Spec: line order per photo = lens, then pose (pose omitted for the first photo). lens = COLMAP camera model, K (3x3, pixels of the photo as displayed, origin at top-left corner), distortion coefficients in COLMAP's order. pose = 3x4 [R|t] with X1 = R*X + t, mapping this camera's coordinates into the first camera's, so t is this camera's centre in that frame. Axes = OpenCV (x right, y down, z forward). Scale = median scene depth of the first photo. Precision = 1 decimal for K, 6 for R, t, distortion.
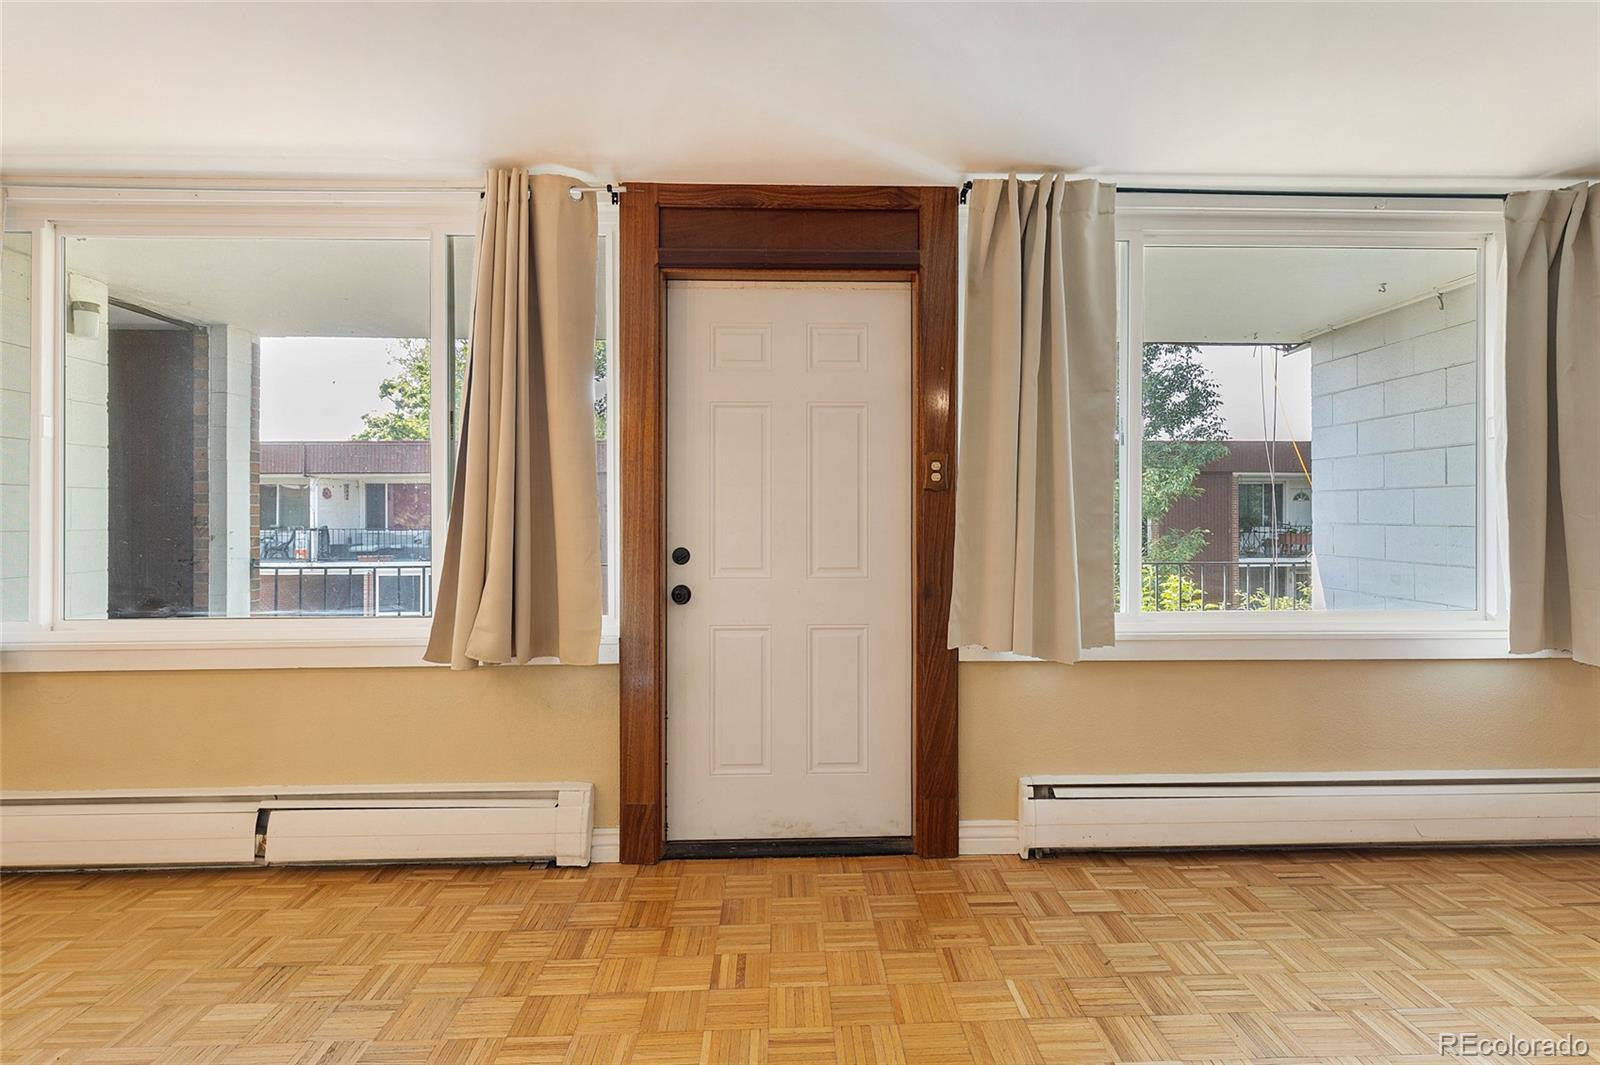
lens RADIAL K [[762.5, 0, 817.5], [0, 762.5, 511.8], [0, 0, 1]] dist [-0.002421, 0.000011]
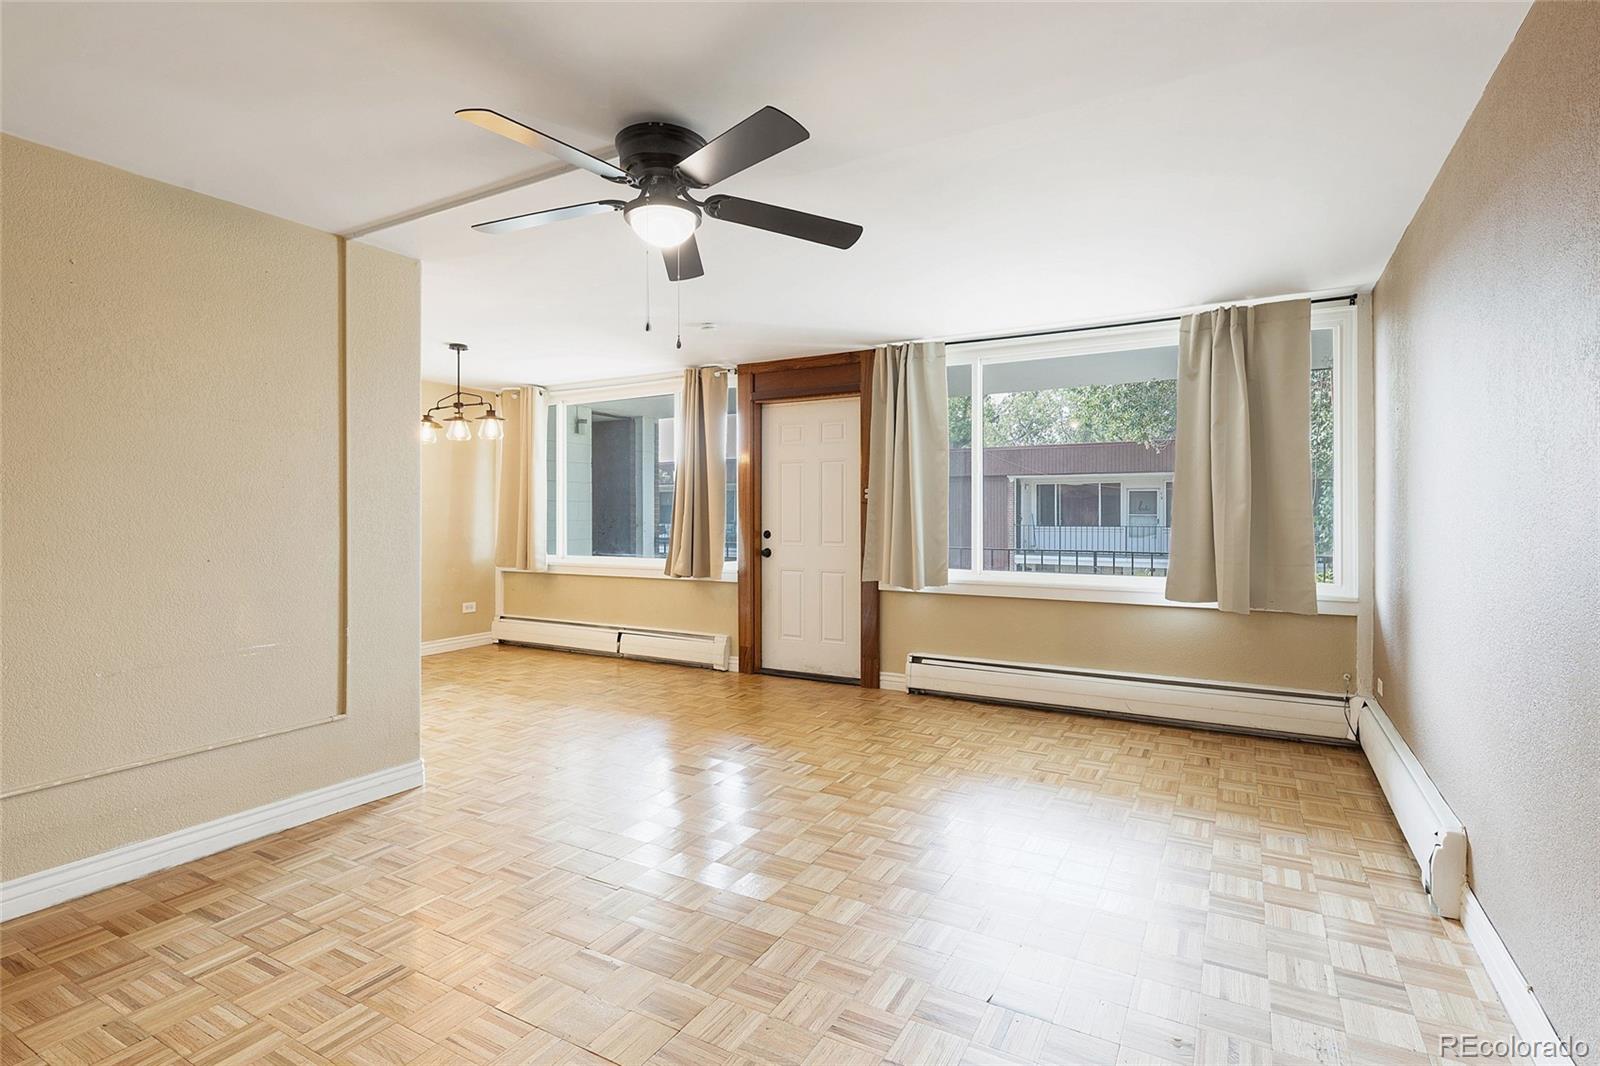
lens RADIAL K [[779.4, 0, 807.3], [0, 779.4, 513.2], [0, 0, 1]] dist [0.000177, -0.000010]
pose [[0.847844, 0.000477, -0.530246, 1.110174], [0.003004, 0.999979, 0.005703, -0.013509], [0.530238, -0.006429, 0.847825, -0.810926]]
